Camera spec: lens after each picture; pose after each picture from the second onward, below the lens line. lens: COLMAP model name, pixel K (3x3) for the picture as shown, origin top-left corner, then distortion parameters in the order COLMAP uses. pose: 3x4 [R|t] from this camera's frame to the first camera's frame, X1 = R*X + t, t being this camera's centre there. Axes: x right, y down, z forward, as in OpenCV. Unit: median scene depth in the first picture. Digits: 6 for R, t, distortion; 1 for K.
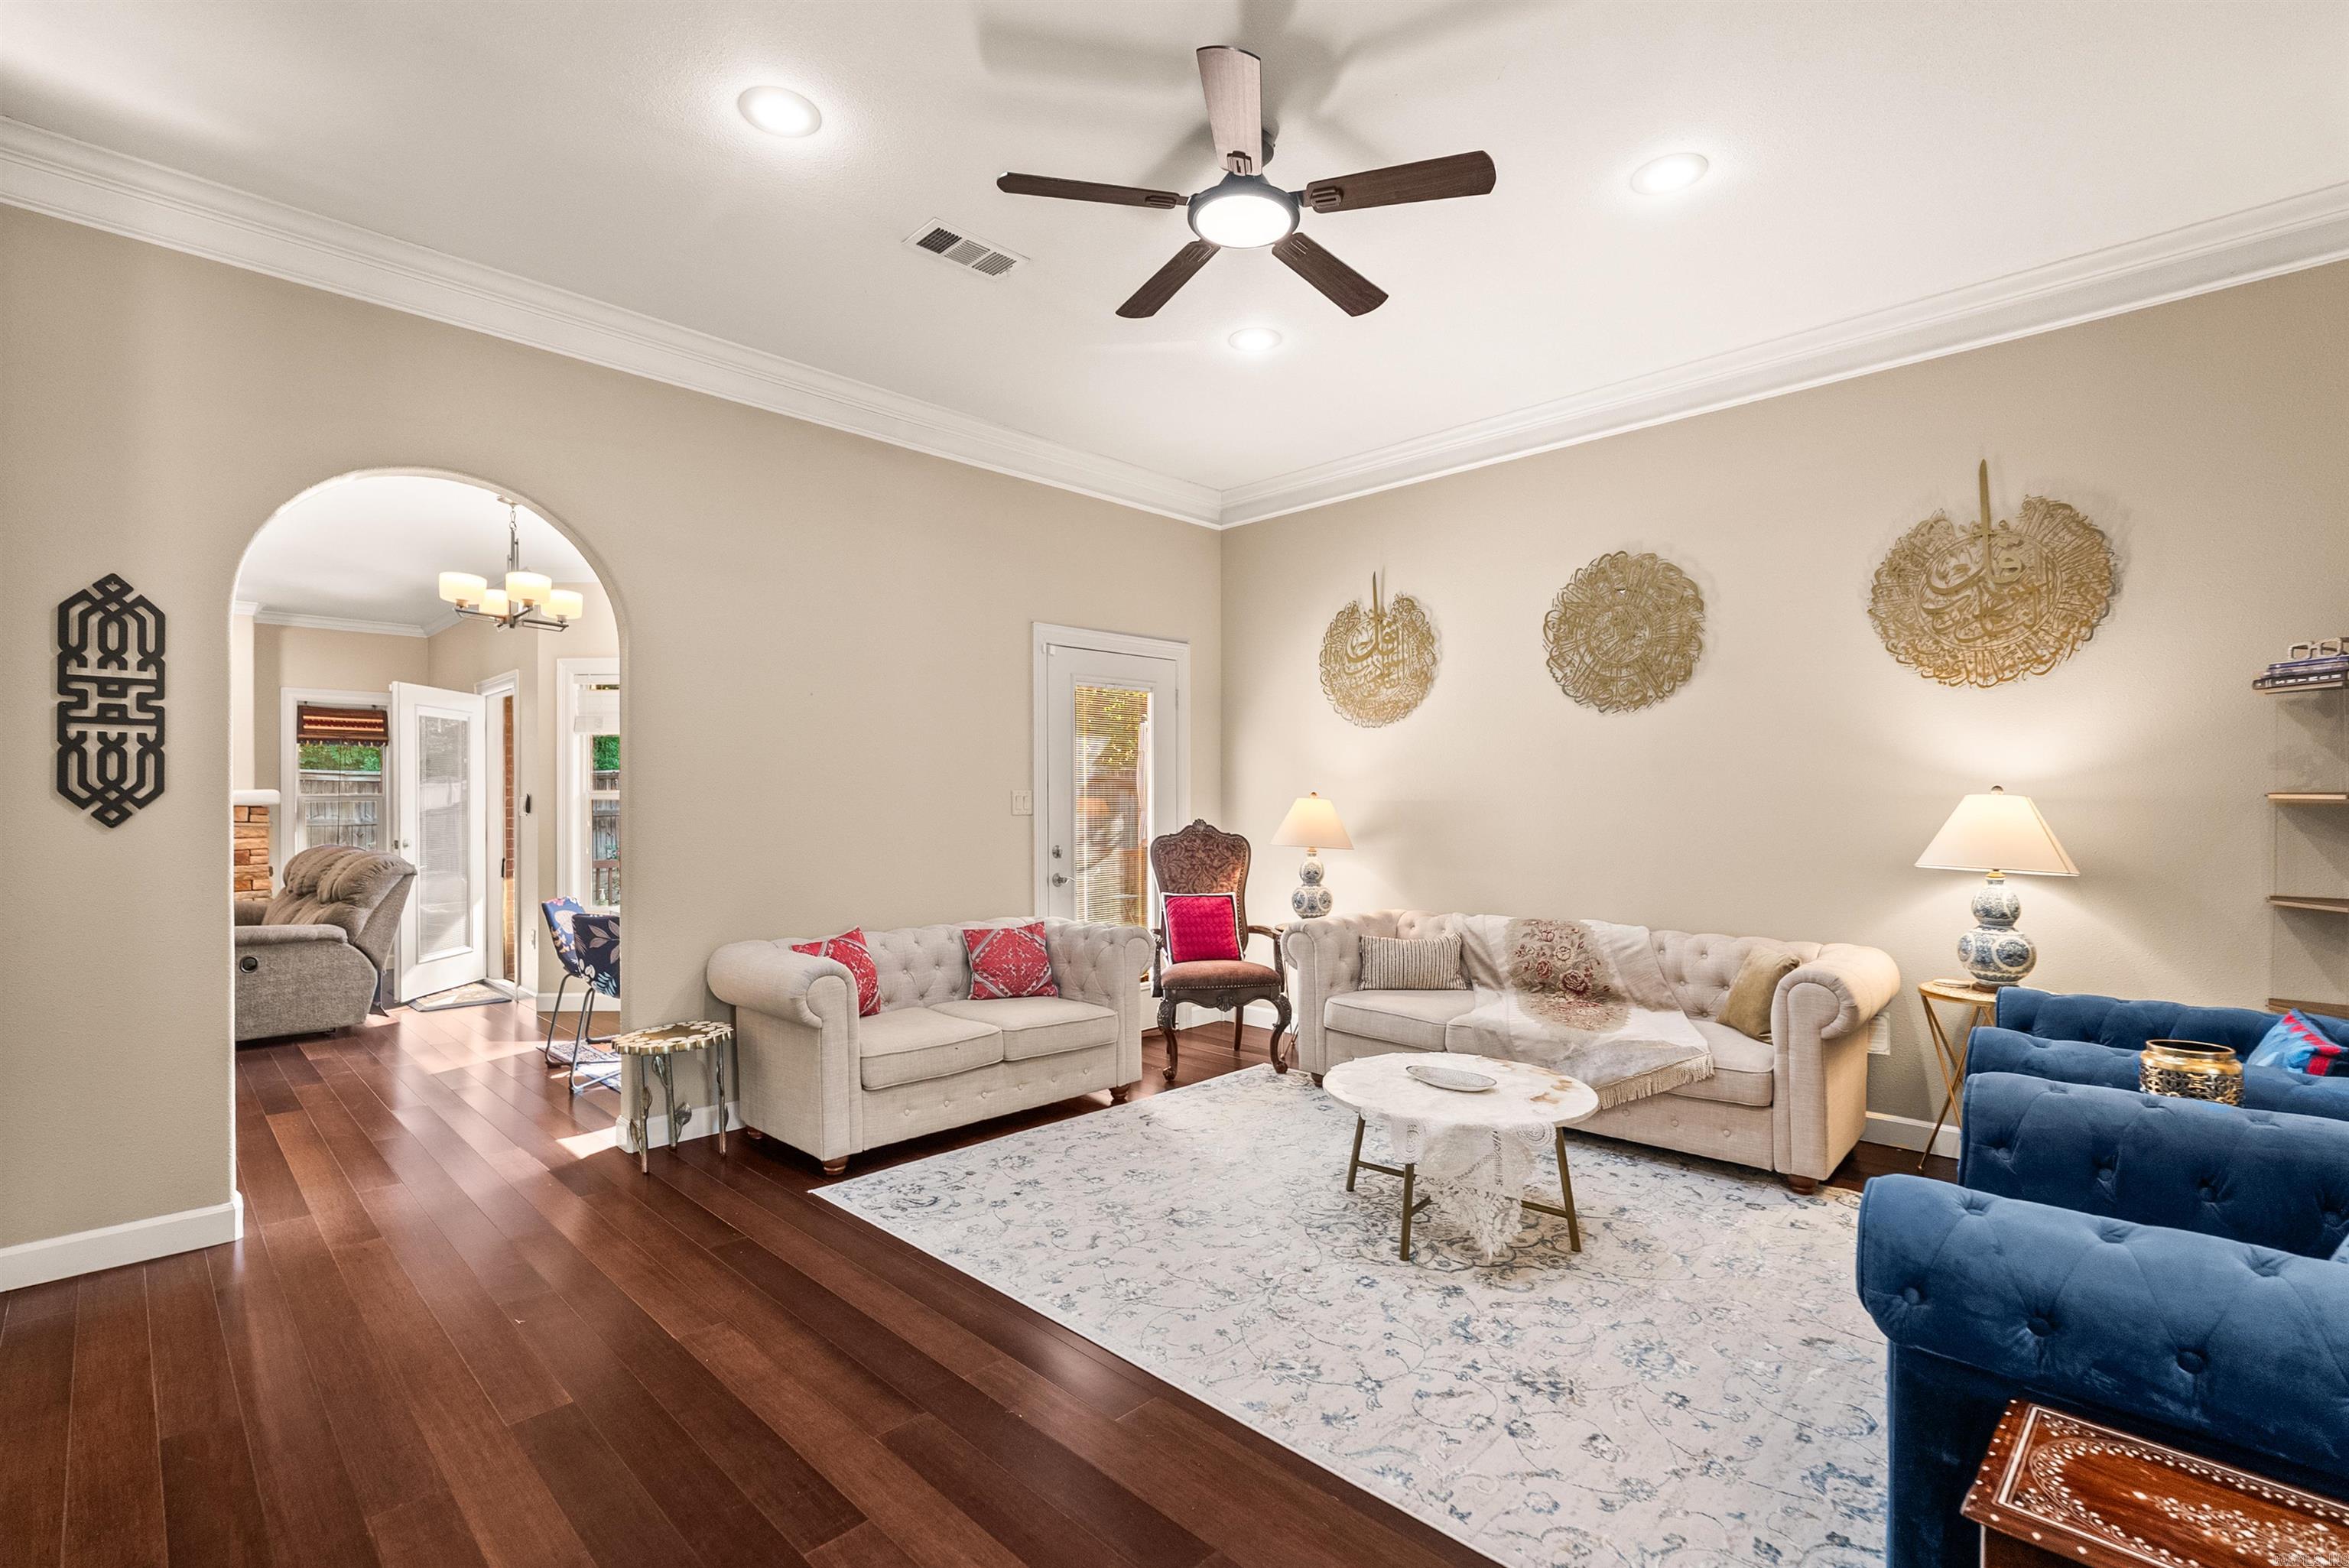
lens RADIAL K [[1052.1, 0, 1170.1], [0, 1052.1, 801.3], [0, 0, 1]] dist [-0.006081, 0.000122]
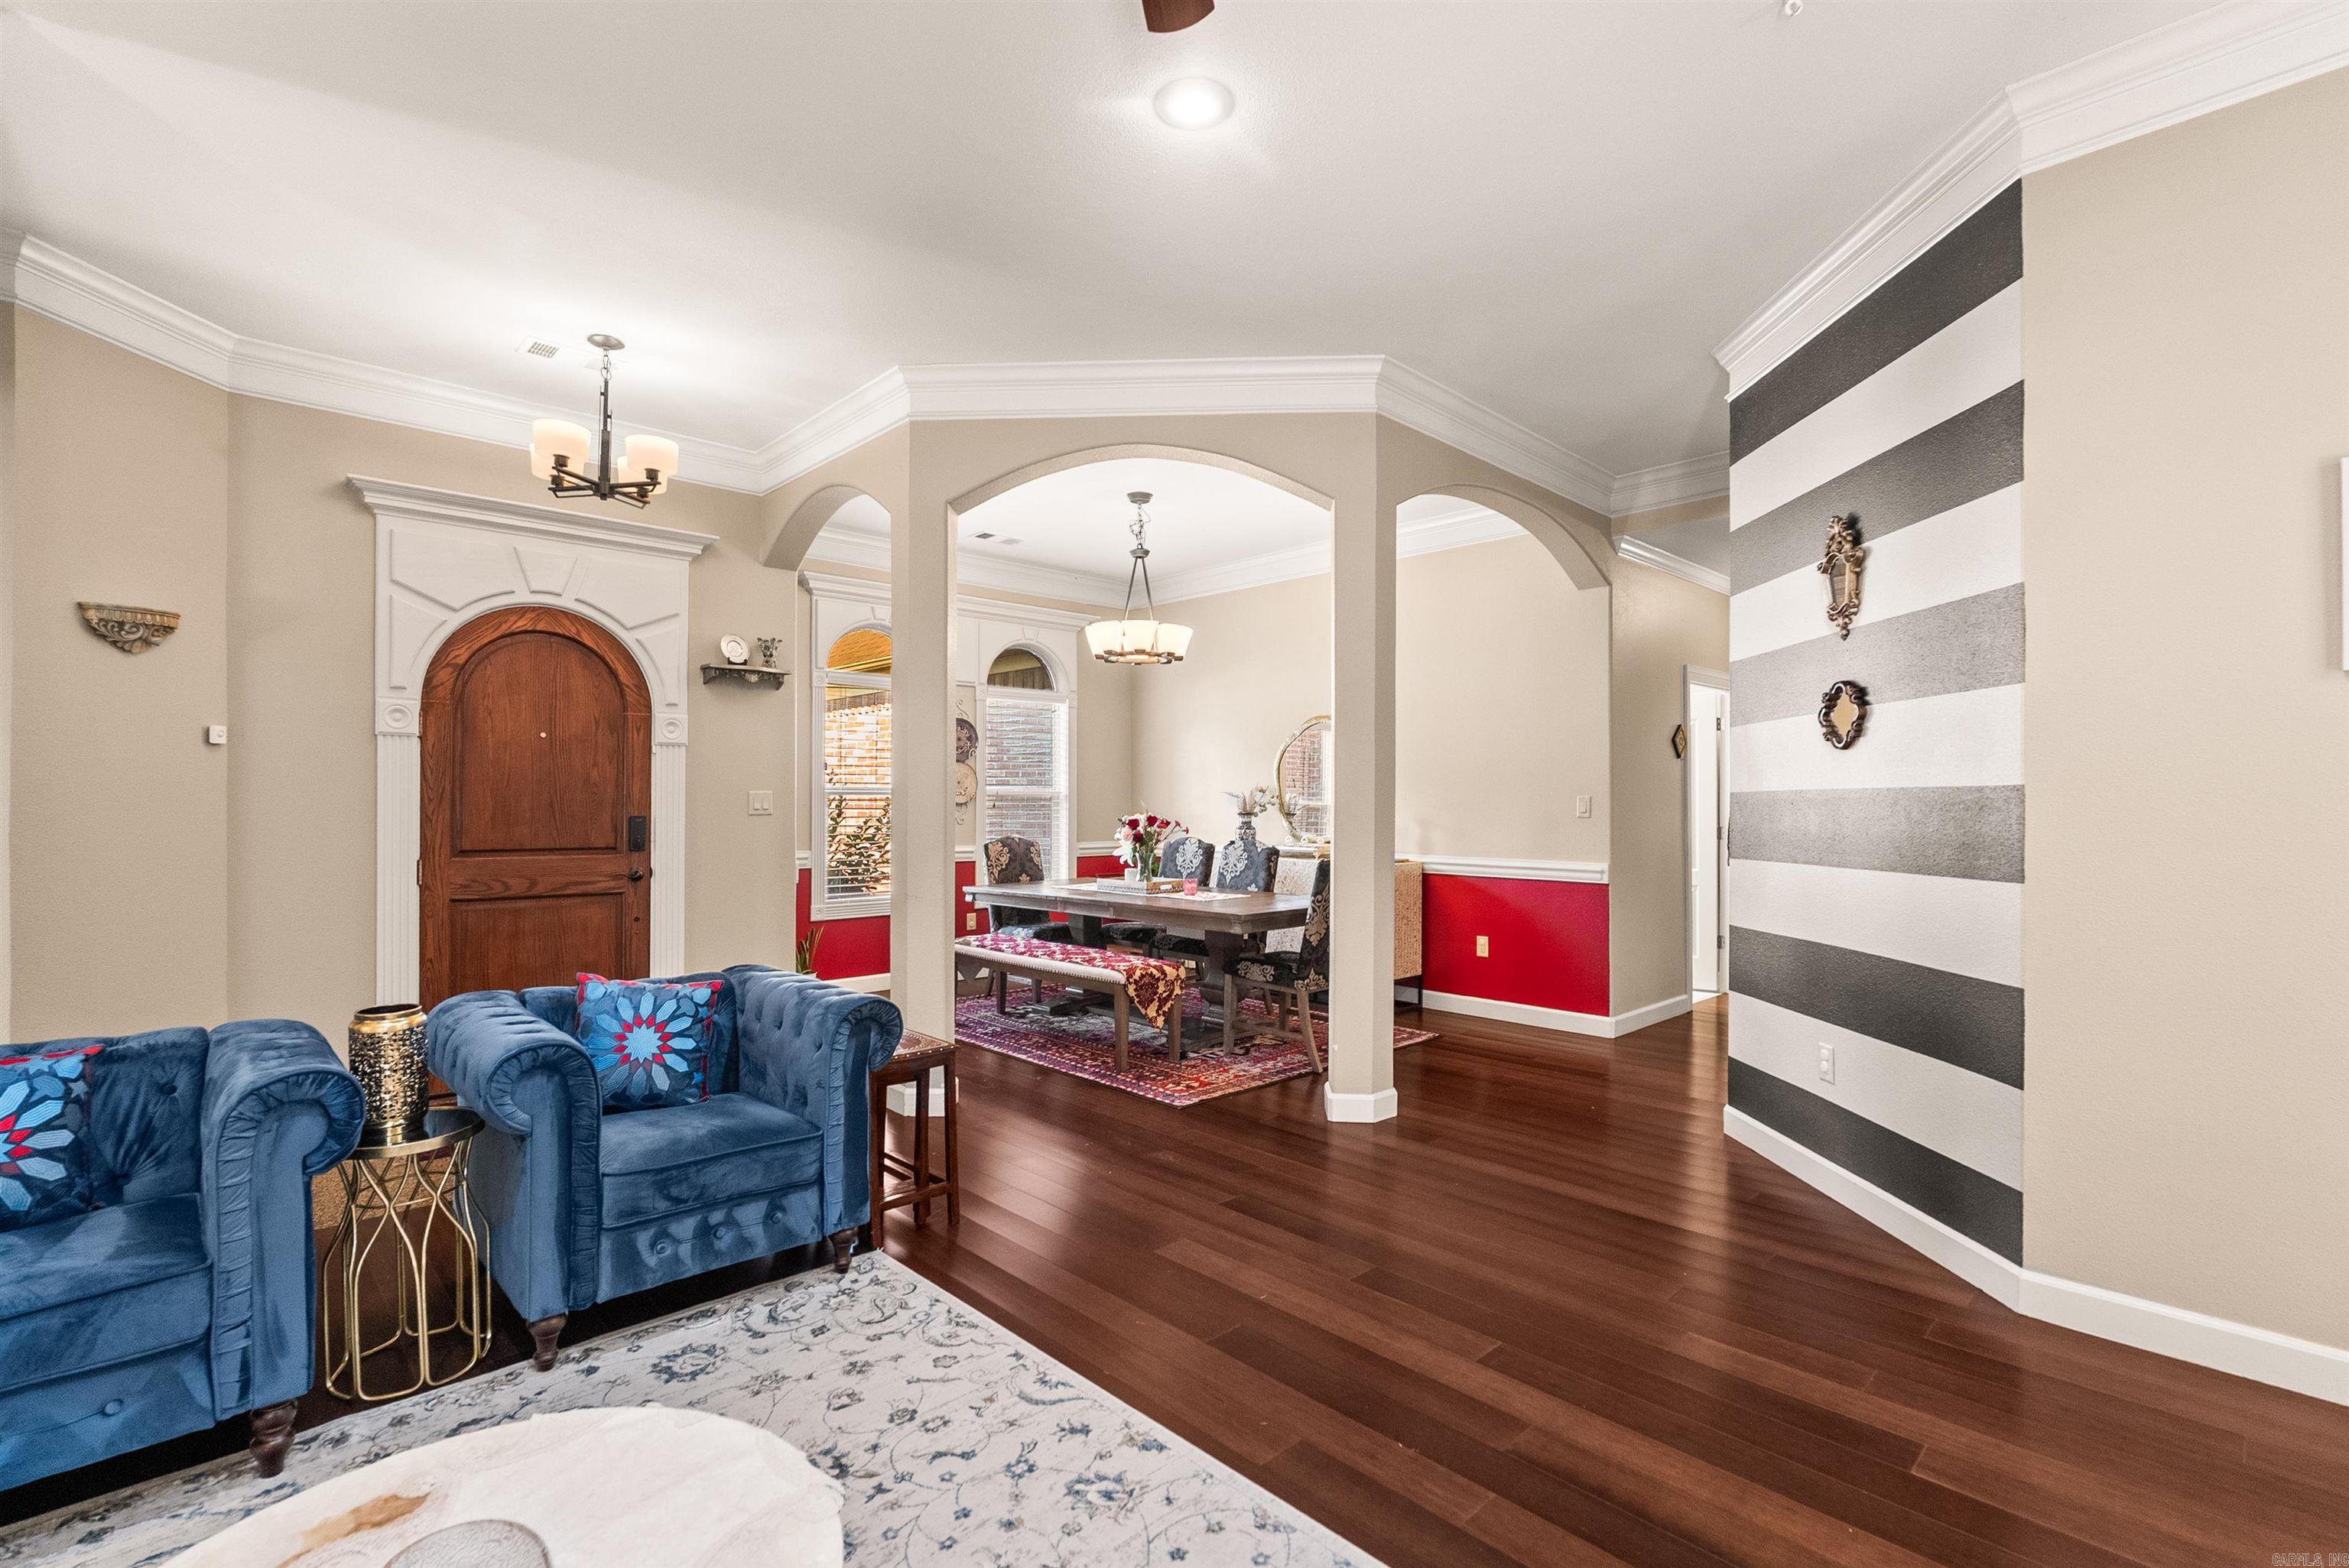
lens RADIAL K [[1052.1, 0, 1183.9], [0, 1052.1, 795.7], [0, 0, 1]] dist [-0.006081, 0.000122]
pose [[-0.999706, 0.000708, 0.024239, 0.015101], [0.000745, 0.999999, 0.001543, -0.004181], [-0.024237, 0.001561, -0.999705, 0.922115]]
